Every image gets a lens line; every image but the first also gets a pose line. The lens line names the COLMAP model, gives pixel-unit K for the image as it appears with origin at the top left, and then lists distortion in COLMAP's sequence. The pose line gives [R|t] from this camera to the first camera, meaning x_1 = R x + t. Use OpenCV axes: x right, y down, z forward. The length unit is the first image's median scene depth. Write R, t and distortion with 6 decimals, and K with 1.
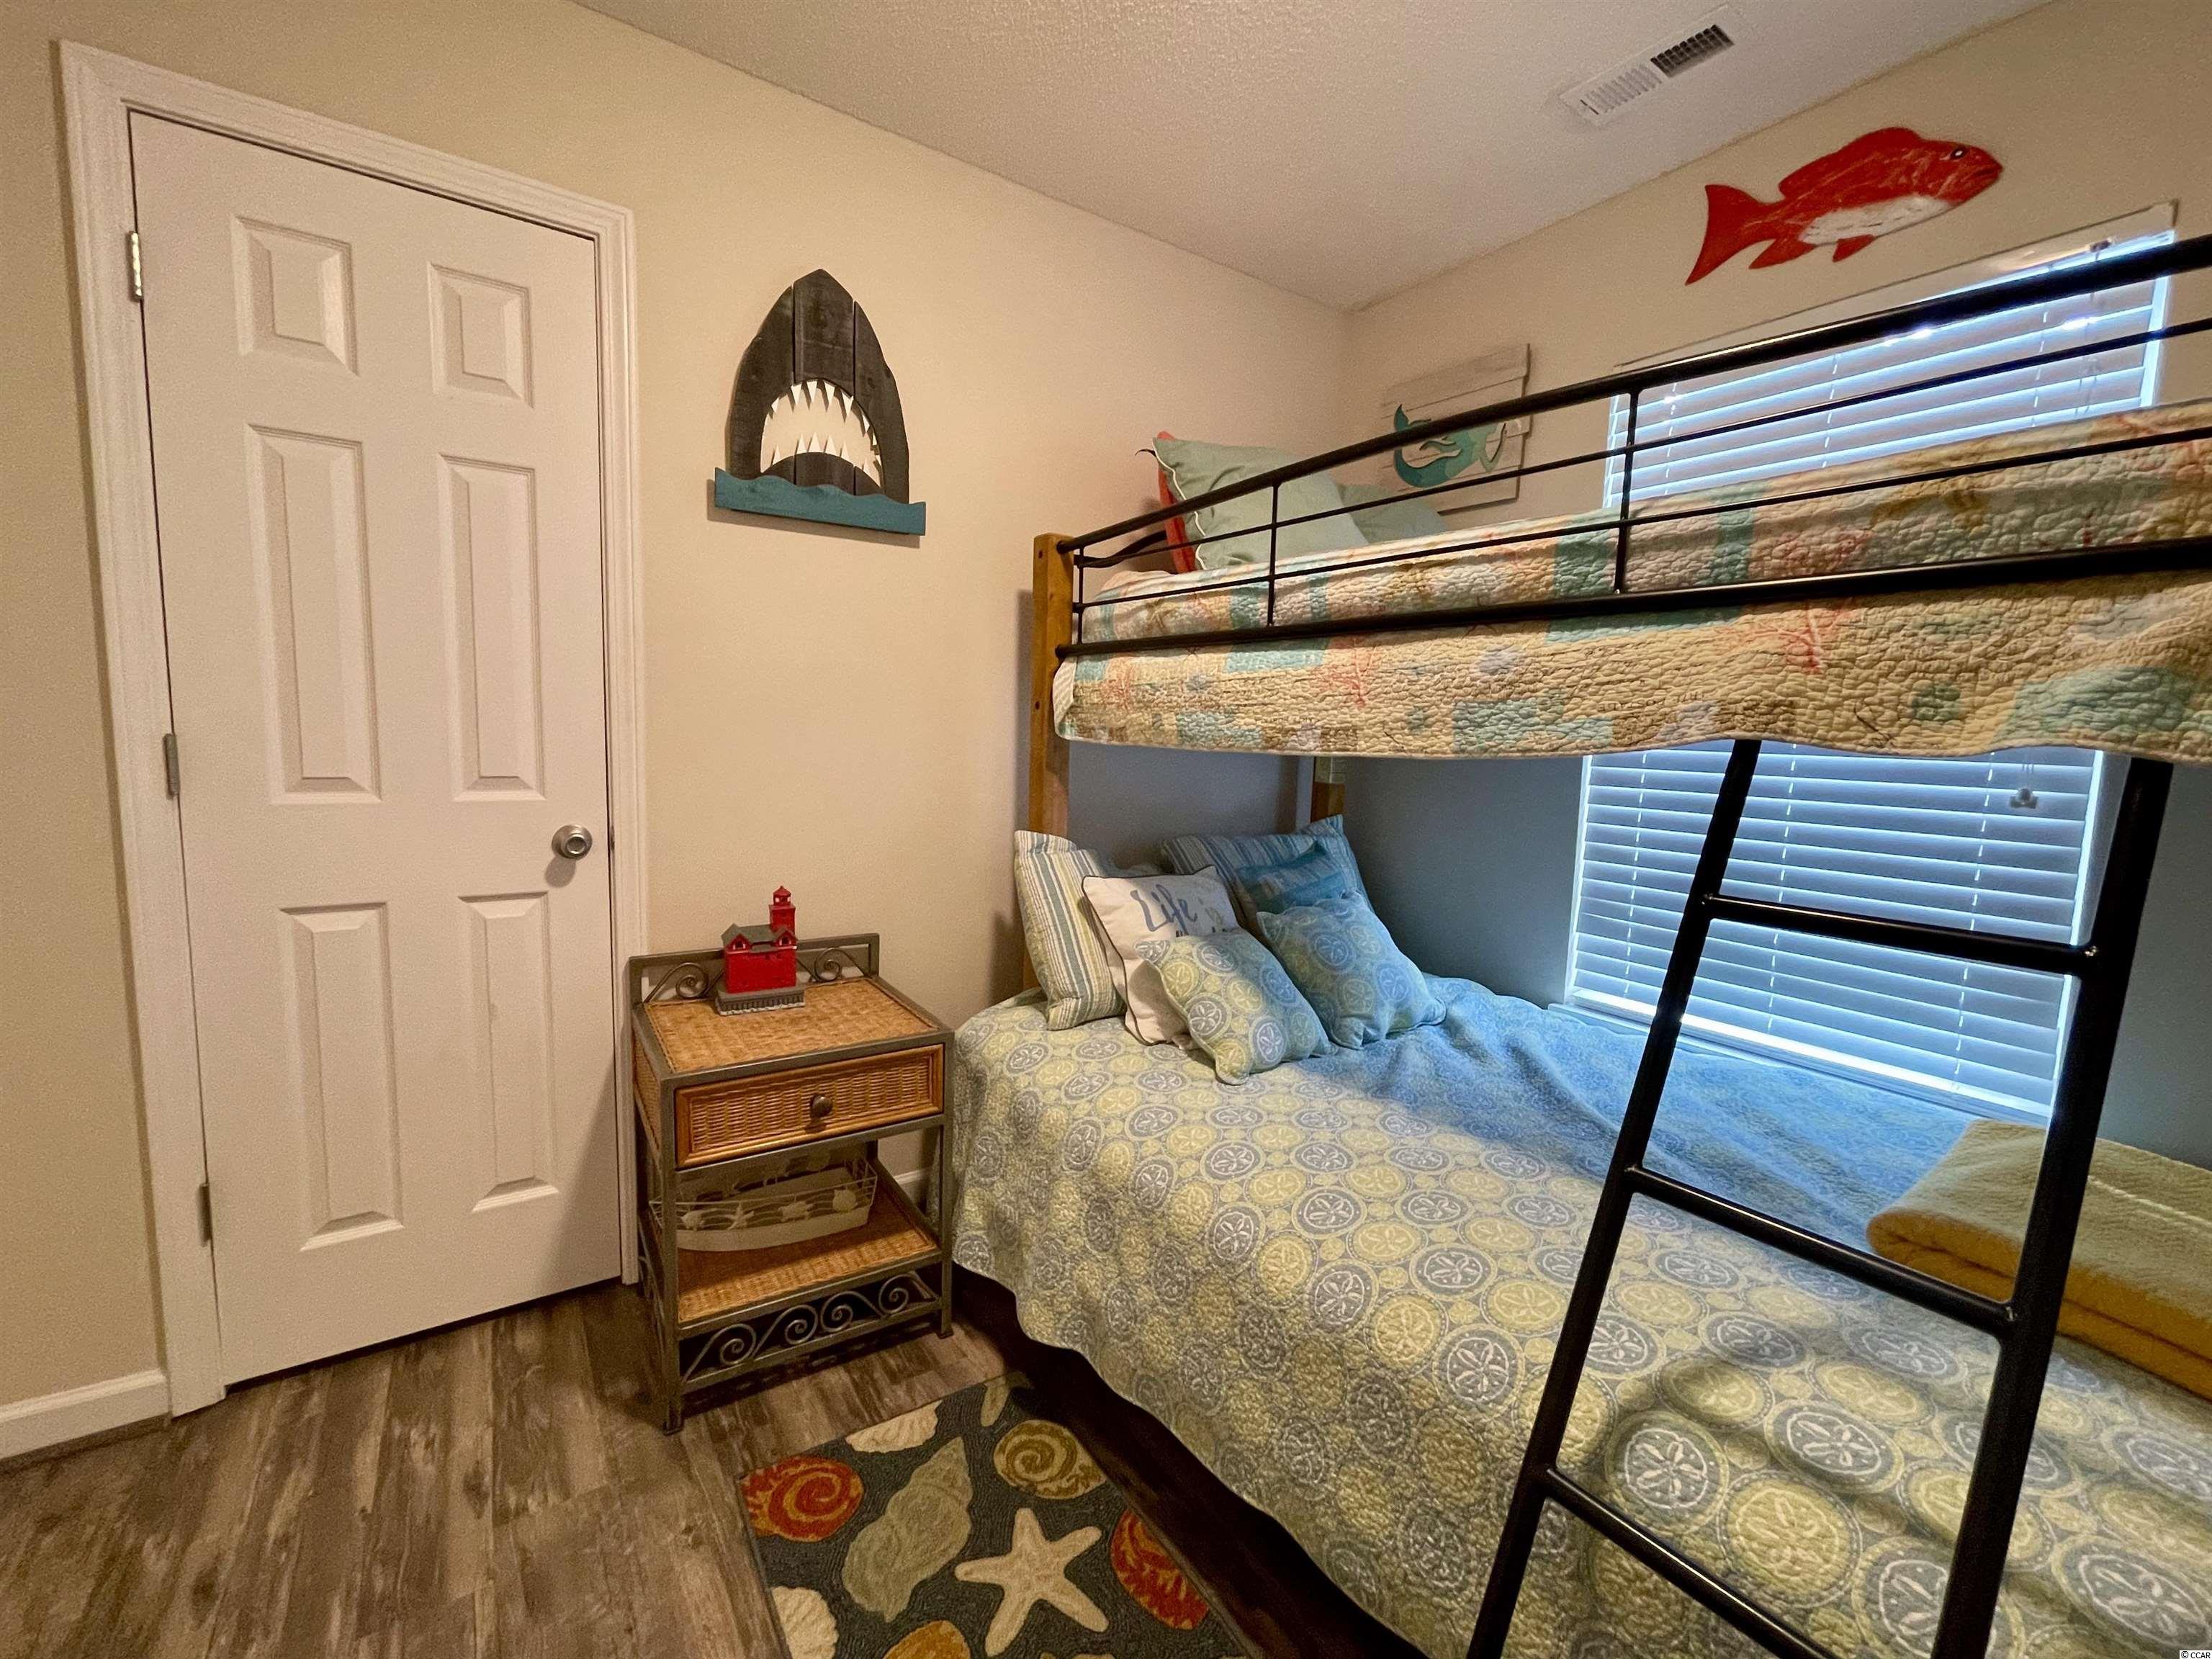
lens RADIAL K [[916.3, 0, 1105.7], [0, 916.3, 828.2], [0, 0, 1]] dist [-0.002203, 0.000893]
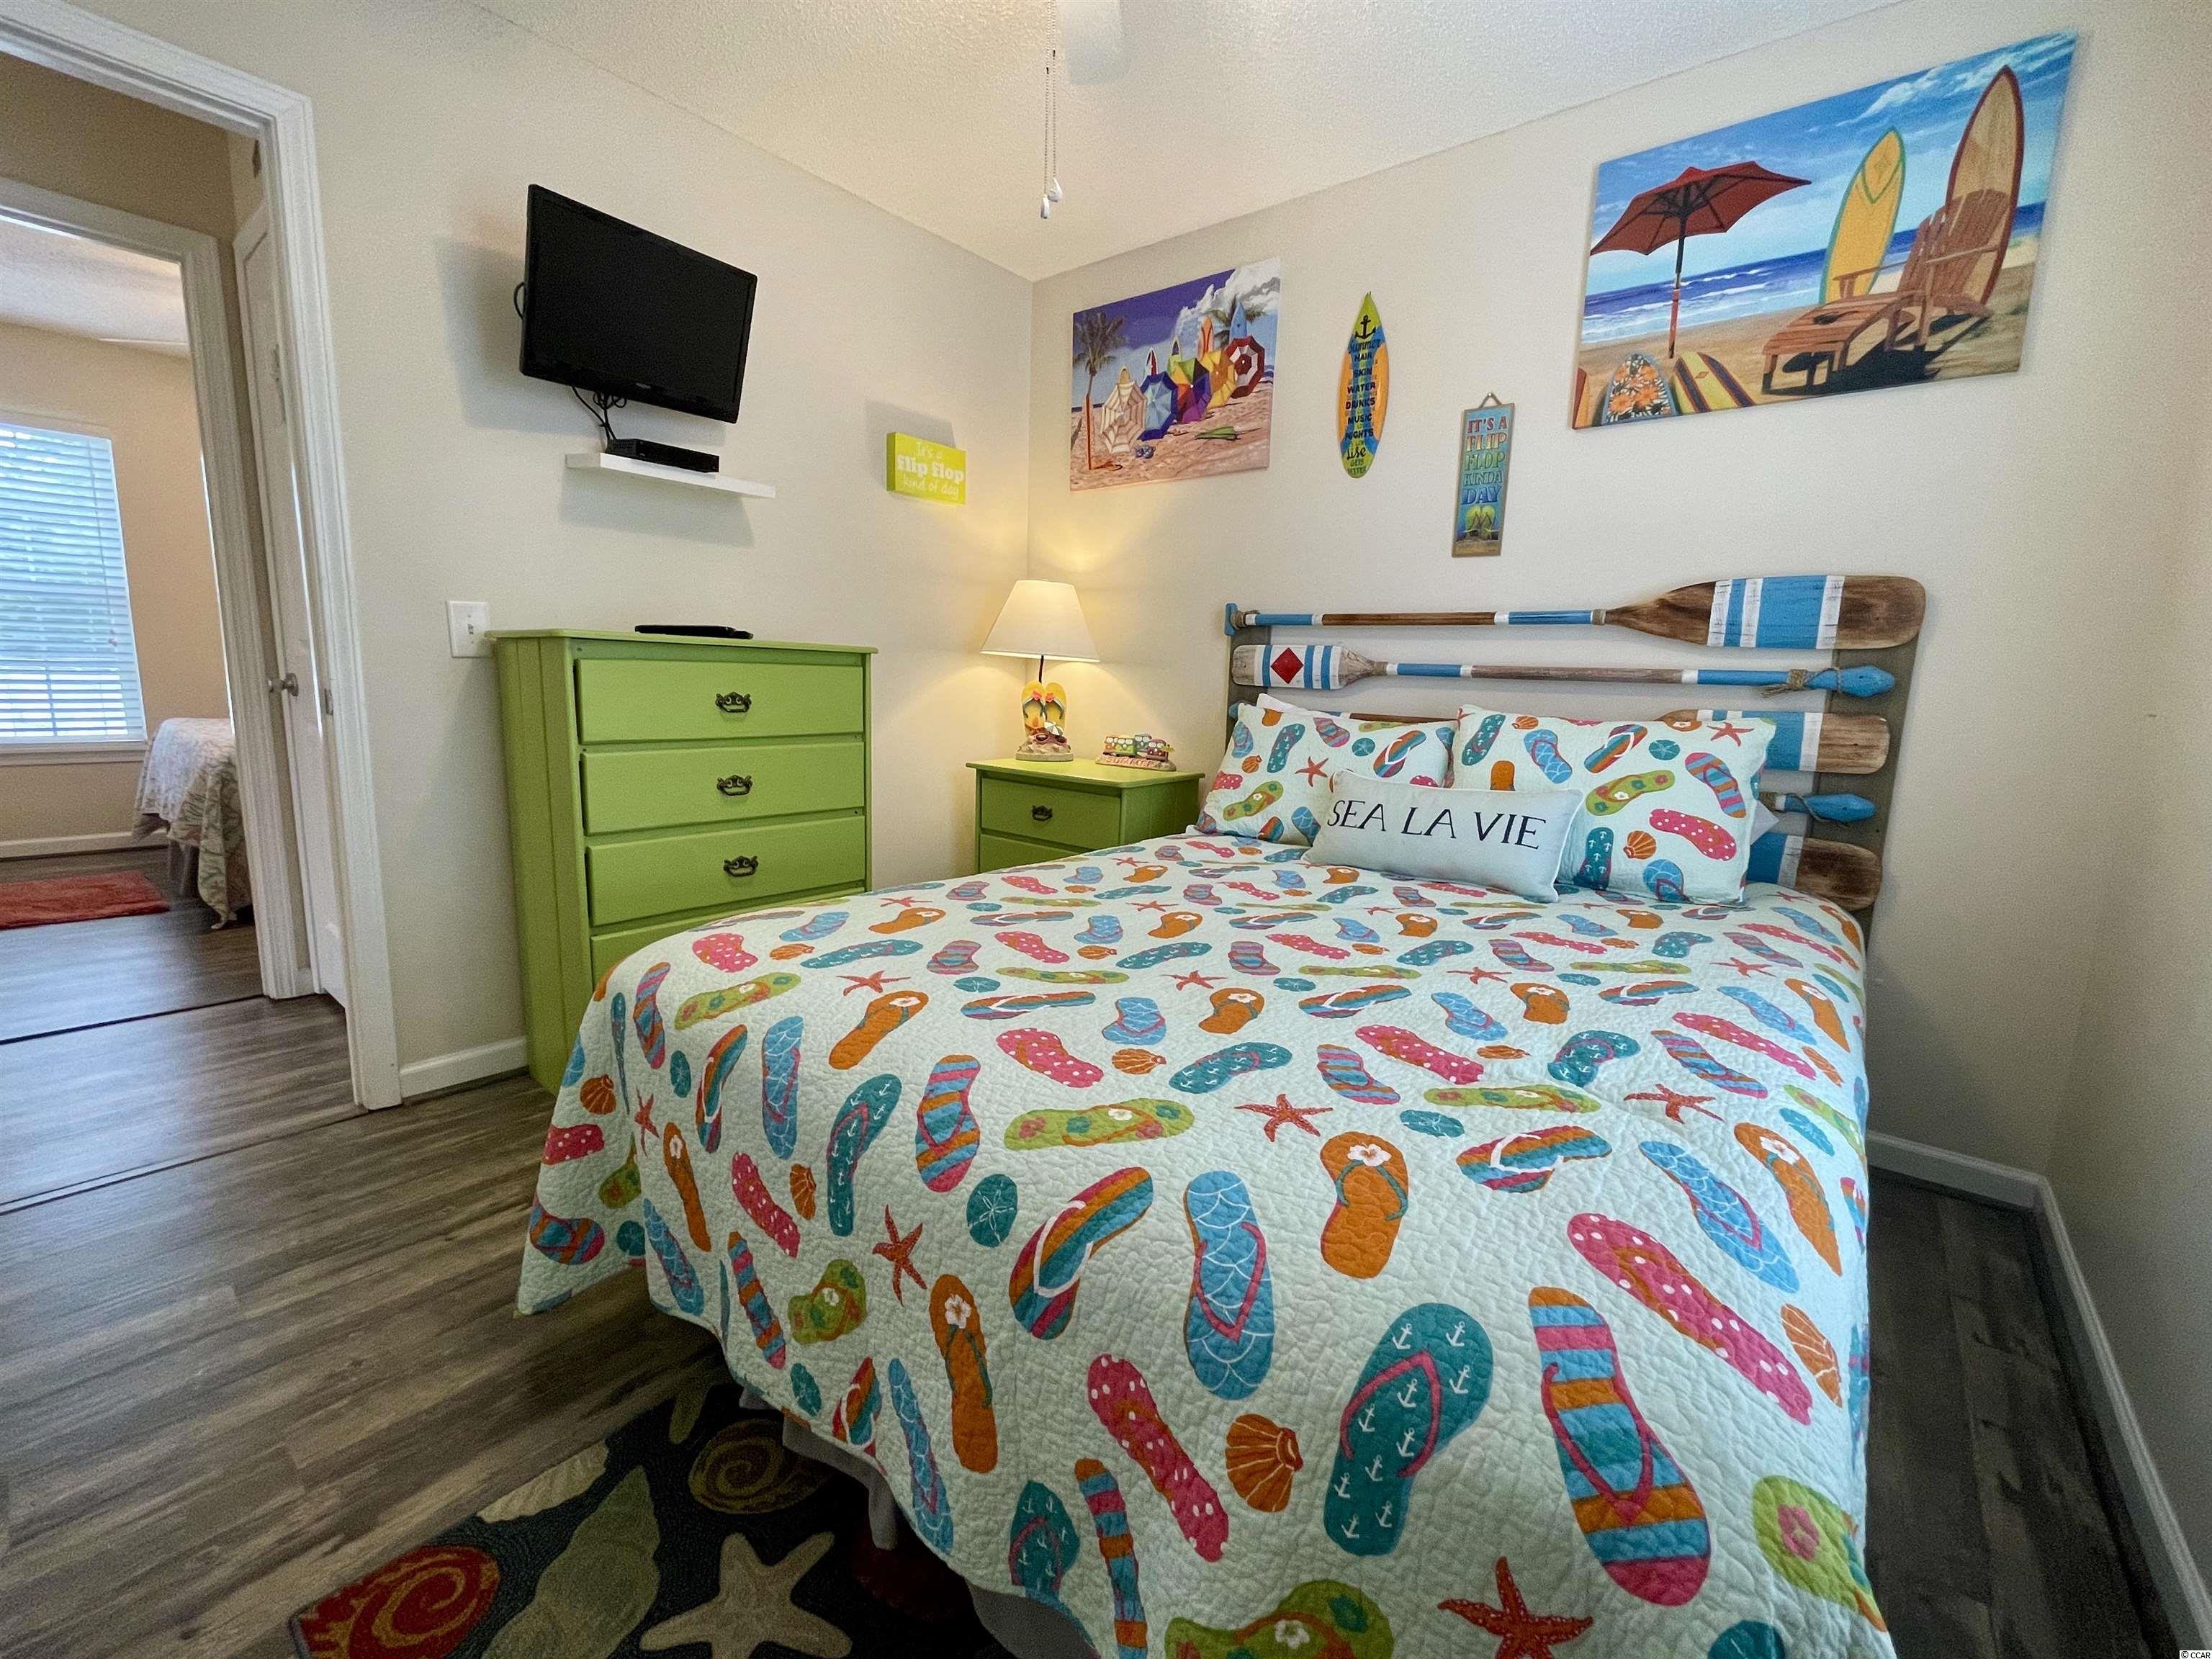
lens RADIAL K [[916.3, 0, 1094.5], [0, 916.3, 826.9], [0, 0, 1]] dist [-0.002203, 0.000893]
pose [[0.945790, -0.062508, 0.318708, -0.005870], [0.042970, 0.996761, 0.067979, 0.078118], [-0.321925, -0.050598, 0.945412, 0.156917]]
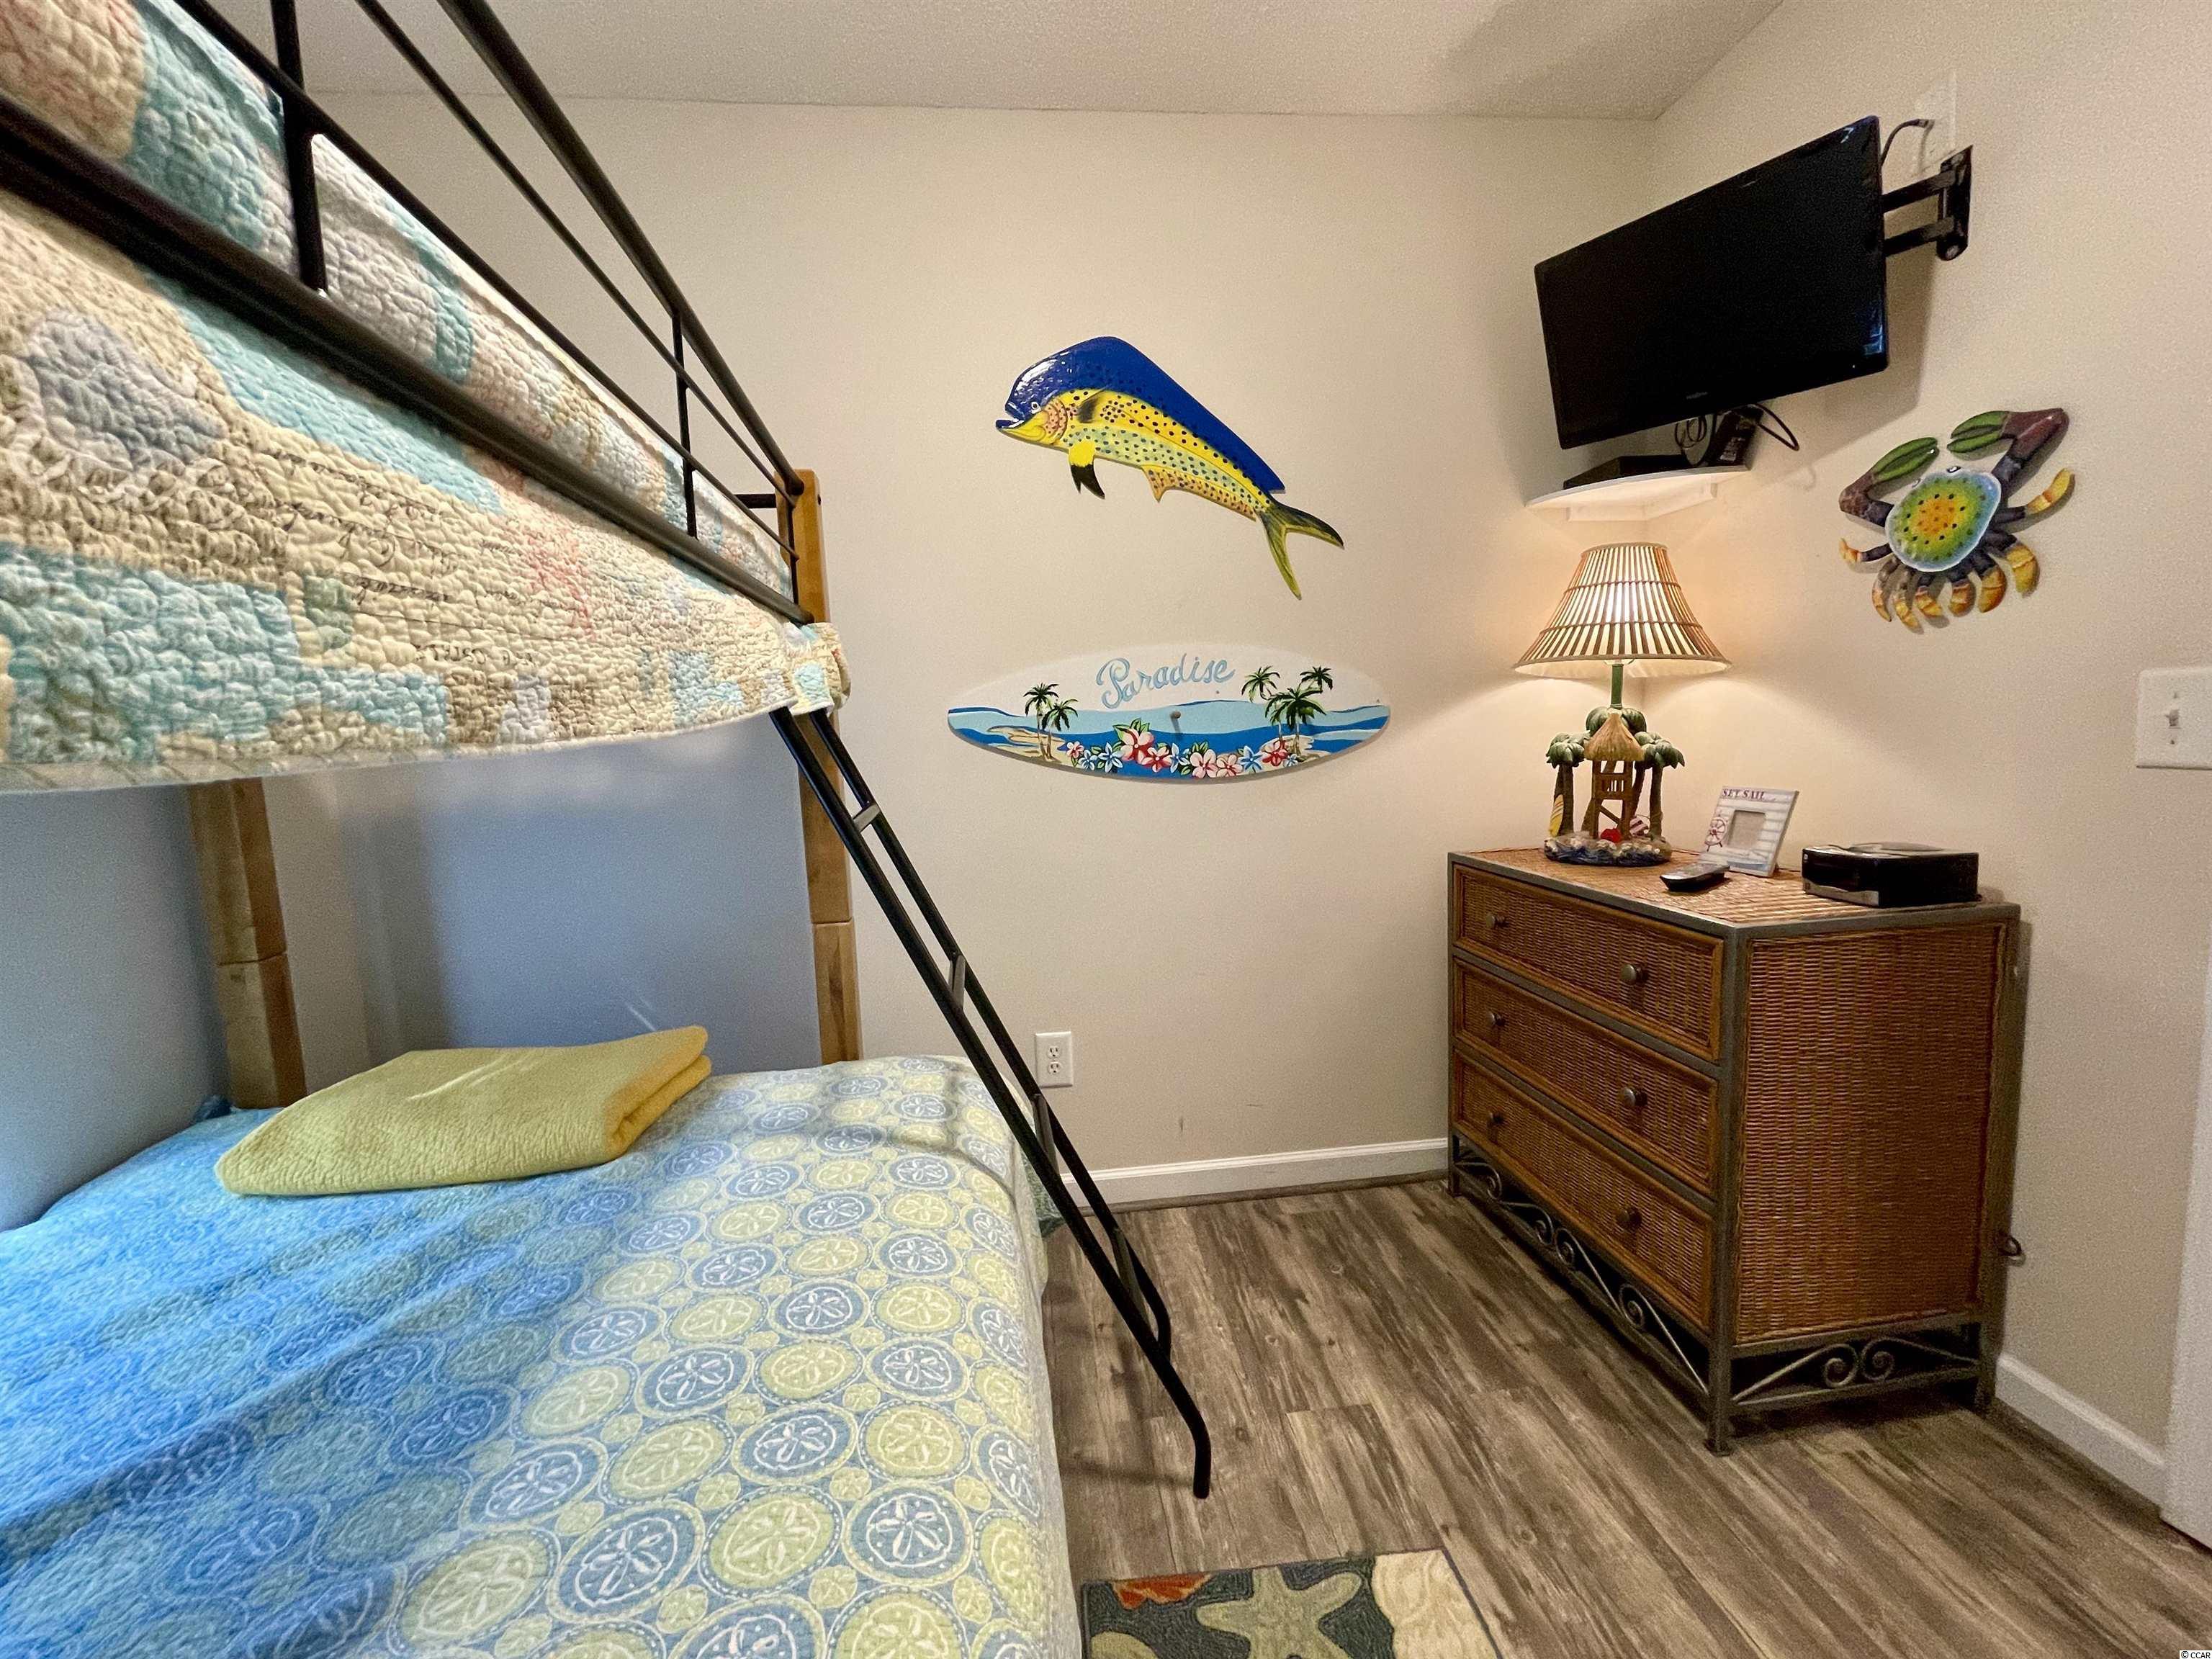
lens RADIAL K [[916.3, 0, 1085.0], [0, 916.3, 828.6], [0, 0, 1]] dist [-0.002203, 0.000893]
pose [[-0.874132, -0.048175, 0.483293, -0.157930], [0.072050, 0.971196, 0.227127, -0.117477], [-0.480315, 0.233360, -0.845483, 1.194562]]
